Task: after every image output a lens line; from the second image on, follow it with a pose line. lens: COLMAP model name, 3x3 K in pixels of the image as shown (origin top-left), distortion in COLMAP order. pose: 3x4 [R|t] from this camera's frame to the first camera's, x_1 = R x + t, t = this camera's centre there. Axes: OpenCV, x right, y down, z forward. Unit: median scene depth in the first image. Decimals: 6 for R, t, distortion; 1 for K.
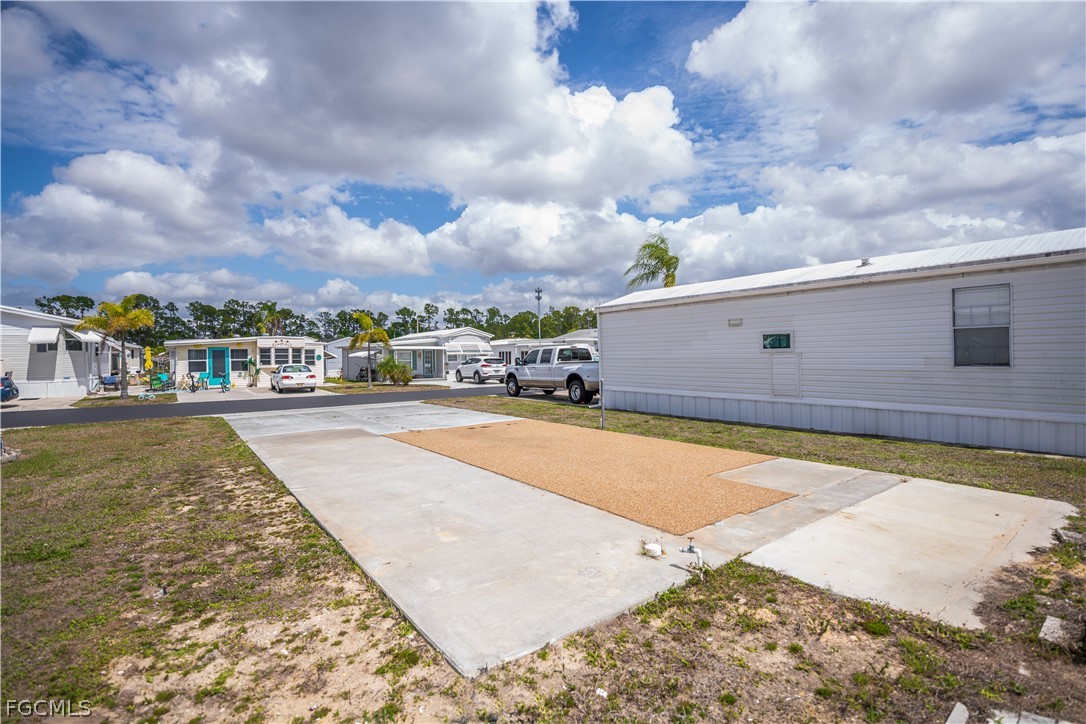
lens RADIAL K [[527.9, 0, 543.0], [0, 527.9, 362.0], [0, 0, 1]] dist [-0.009073, 0.000118]
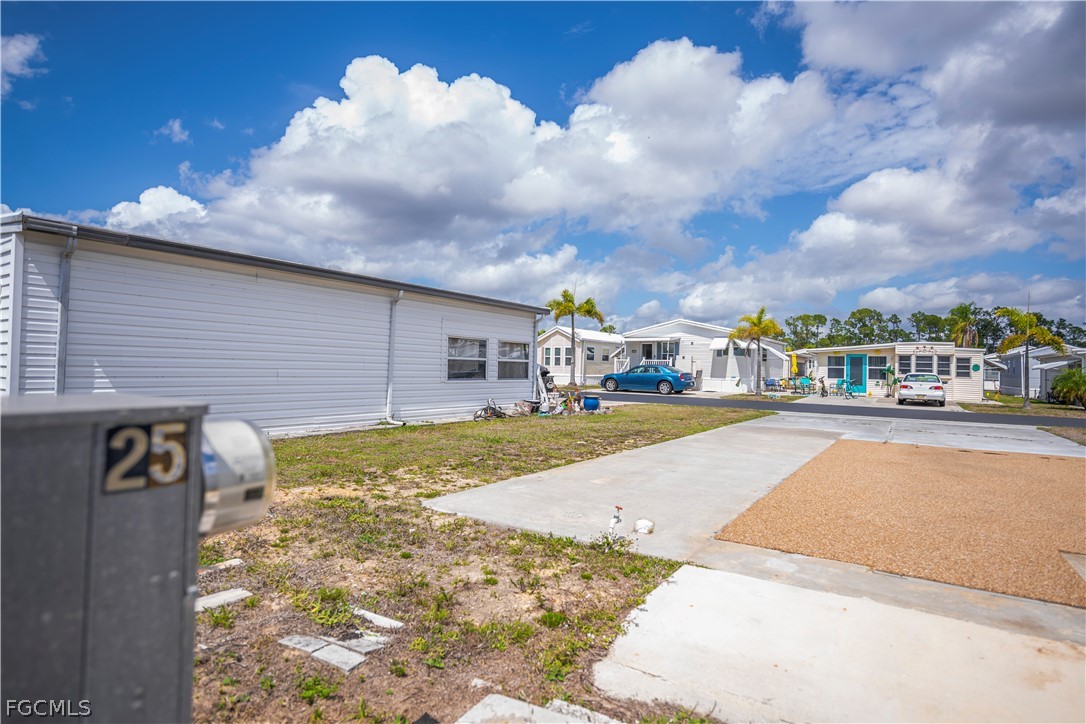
lens RADIAL K [[589.2, 0, 543.0], [0, 589.2, 362.0], [0, 0, 1]] dist [0.018602, 0.000813]
pose [[0.292305, 0.007751, -0.956294, 0.241881], [-0.046986, 0.998876, -0.006266, 0.018998], [0.955170, 0.046764, 0.292341, 0.112216]]
